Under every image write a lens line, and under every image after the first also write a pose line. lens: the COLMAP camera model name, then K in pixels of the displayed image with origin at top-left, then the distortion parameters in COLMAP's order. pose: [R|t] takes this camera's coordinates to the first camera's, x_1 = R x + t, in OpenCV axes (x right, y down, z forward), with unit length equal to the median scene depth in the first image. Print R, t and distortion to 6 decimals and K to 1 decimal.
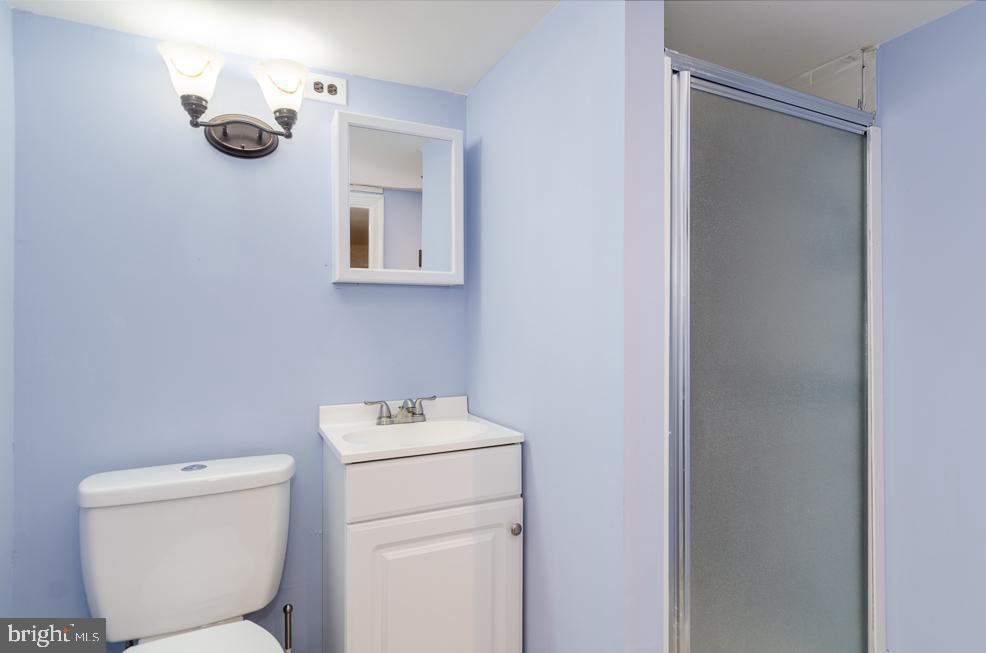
lens RADIAL K [[519.2, 0, 505.4], [0, 519.2, 325.9], [0, 0, 1]] dist [0.026210, -0.023459]
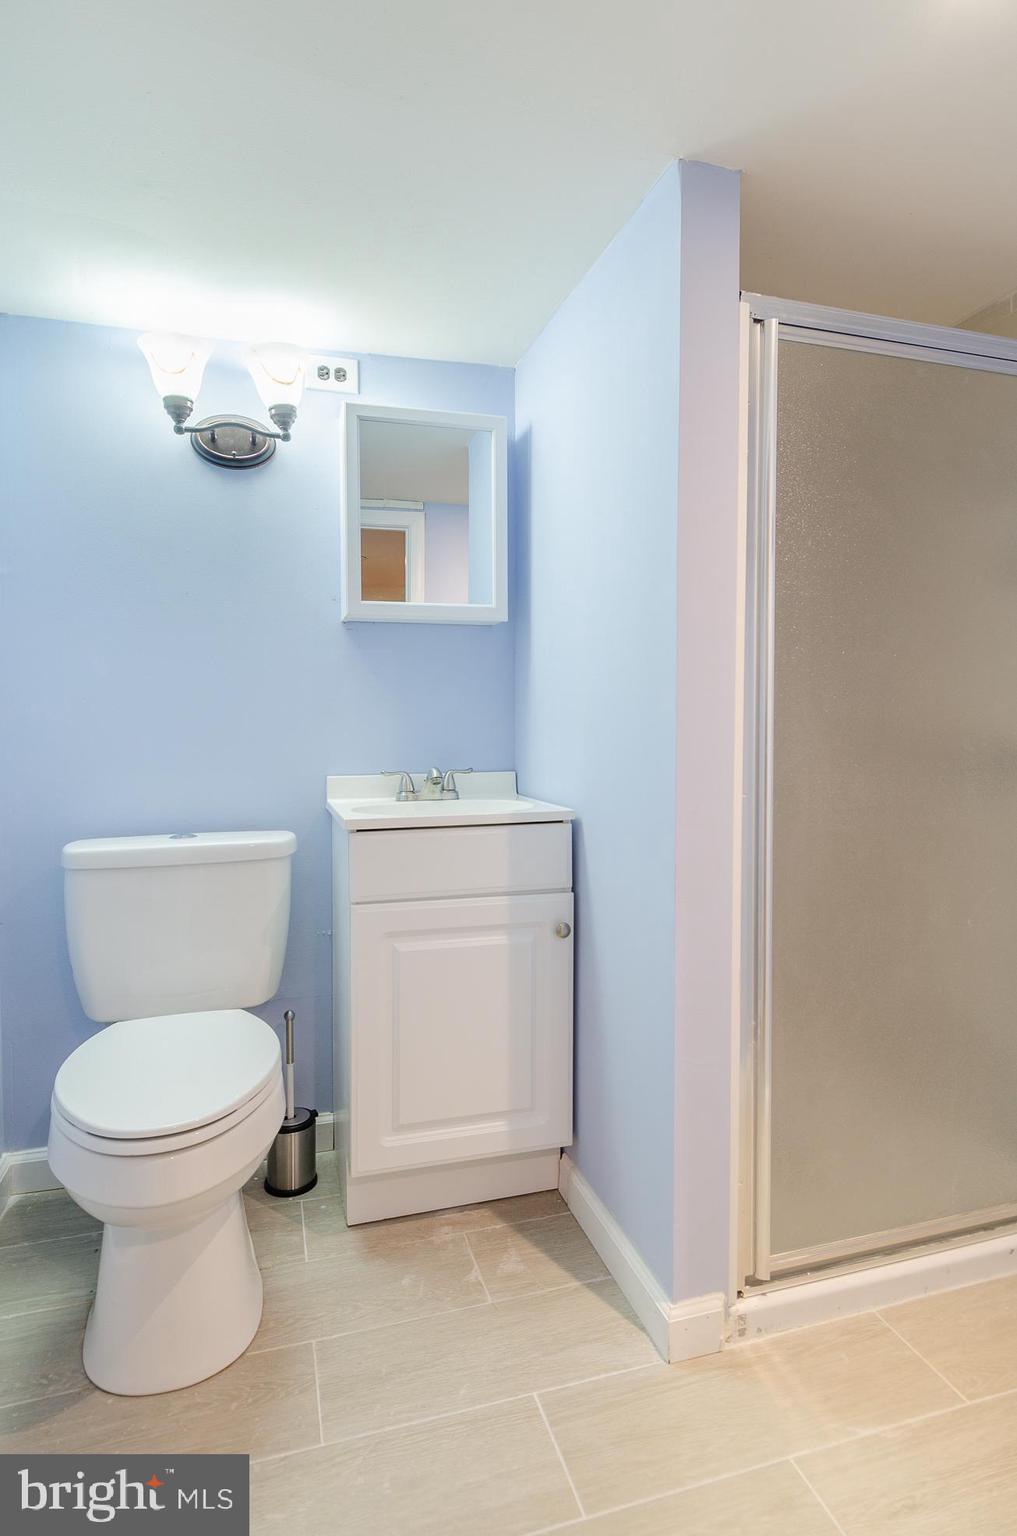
lens RADIAL K [[807.5, 0, 500.8], [0, 807.5, 740.6], [0, 0, 1]] dist [0.050410, -0.052900]
pose [[0.984595, 0.004296, -0.174795, 0.135958], [0.000242, 0.999664, 0.025934, 0.073469], [0.174848, -0.025577, 0.984263, -0.198045]]
